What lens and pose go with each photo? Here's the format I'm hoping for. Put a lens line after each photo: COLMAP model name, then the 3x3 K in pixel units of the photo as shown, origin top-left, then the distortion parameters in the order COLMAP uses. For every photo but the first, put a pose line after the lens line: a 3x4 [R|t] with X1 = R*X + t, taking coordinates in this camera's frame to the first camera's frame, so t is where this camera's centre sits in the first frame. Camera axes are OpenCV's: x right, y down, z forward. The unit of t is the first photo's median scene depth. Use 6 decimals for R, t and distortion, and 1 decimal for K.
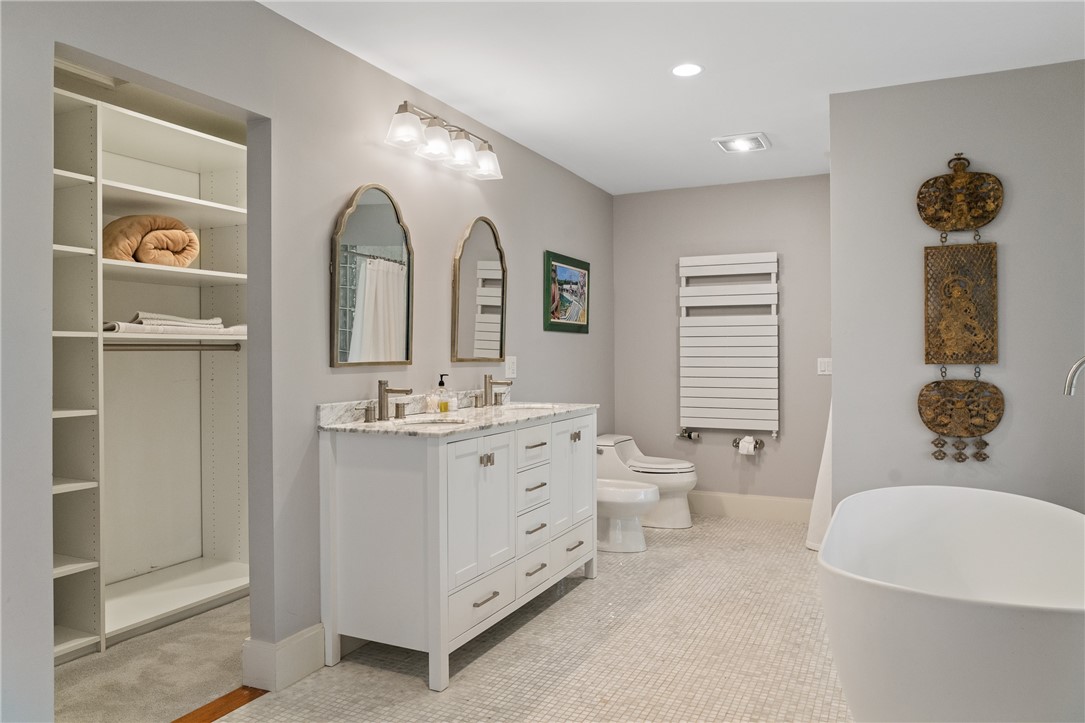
lens RADIAL K [[756.2, 0, 543.1], [0, 756.2, 354.6], [0, 0, 1]] dist [0.000681, 0.000912]
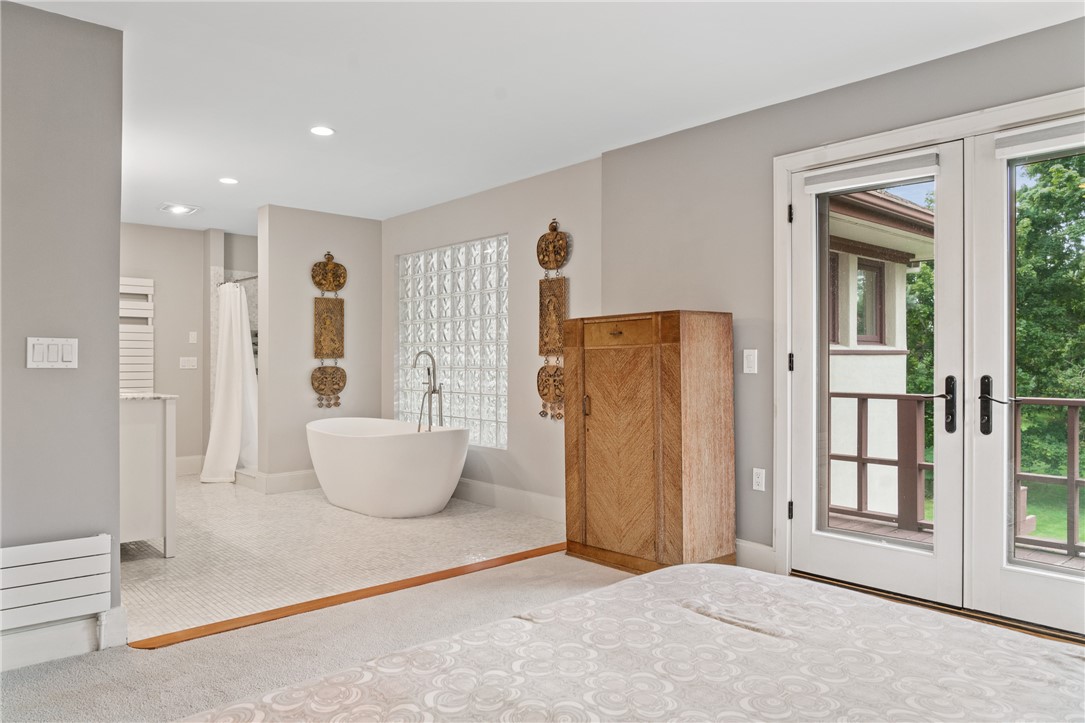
lens RADIAL K [[756.2, 0, 542.6], [0, 756.2, 361.0], [0, 0, 1]] dist [0.000681, 0.000912]
pose [[0.380764, 0.000399, 0.924672, -1.064379], [0.001811, 0.999998, -0.001177, 0.022676], [-0.924671, 0.002123, 0.380762, -0.270153]]
